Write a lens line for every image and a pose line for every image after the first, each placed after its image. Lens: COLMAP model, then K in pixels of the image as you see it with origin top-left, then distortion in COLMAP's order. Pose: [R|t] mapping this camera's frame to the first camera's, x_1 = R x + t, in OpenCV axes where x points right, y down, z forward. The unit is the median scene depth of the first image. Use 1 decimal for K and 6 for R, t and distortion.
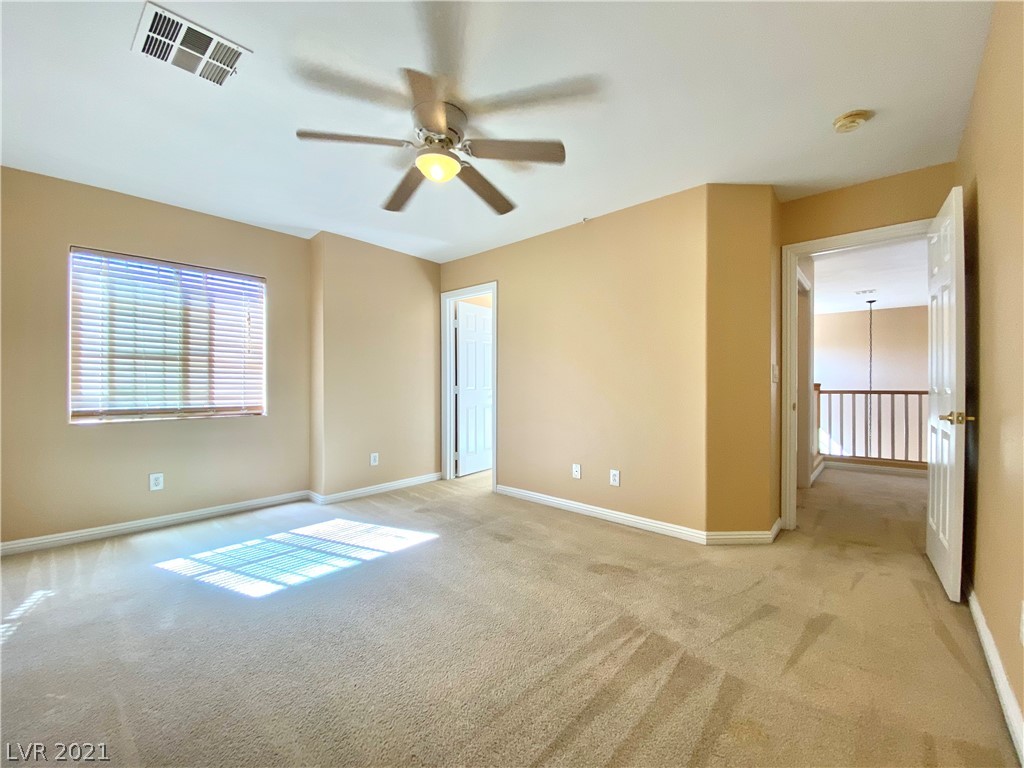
lens RADIAL K [[414.3, 0, 512.0], [0, 414.3, 384.0], [0, 0, 1]] dist [0.030058, -0.026443]
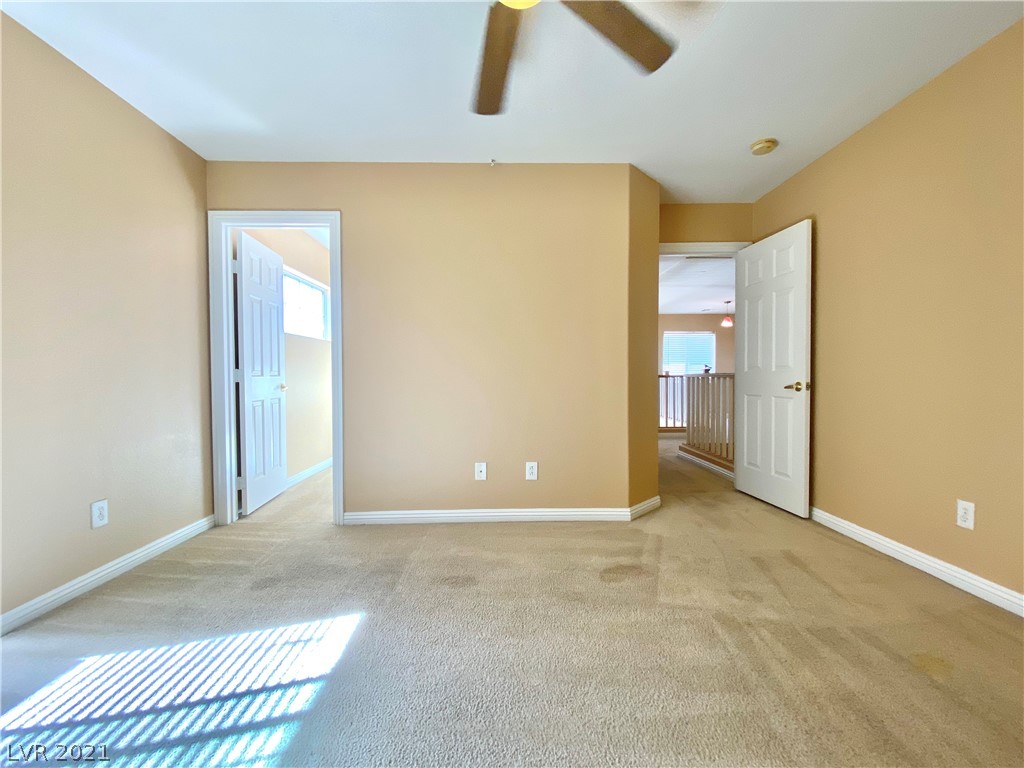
lens RADIAL K [[432.8, 0, 512.0], [0, 432.8, 384.0], [0, 0, 1]] dist [0.029805, -0.025996]
pose [[0.740474, -0.018880, 0.671820, -0.387399], [0.011462, 0.999815, 0.015464, 0.030617], [-0.671988, -0.003751, 0.740553, 0.362171]]
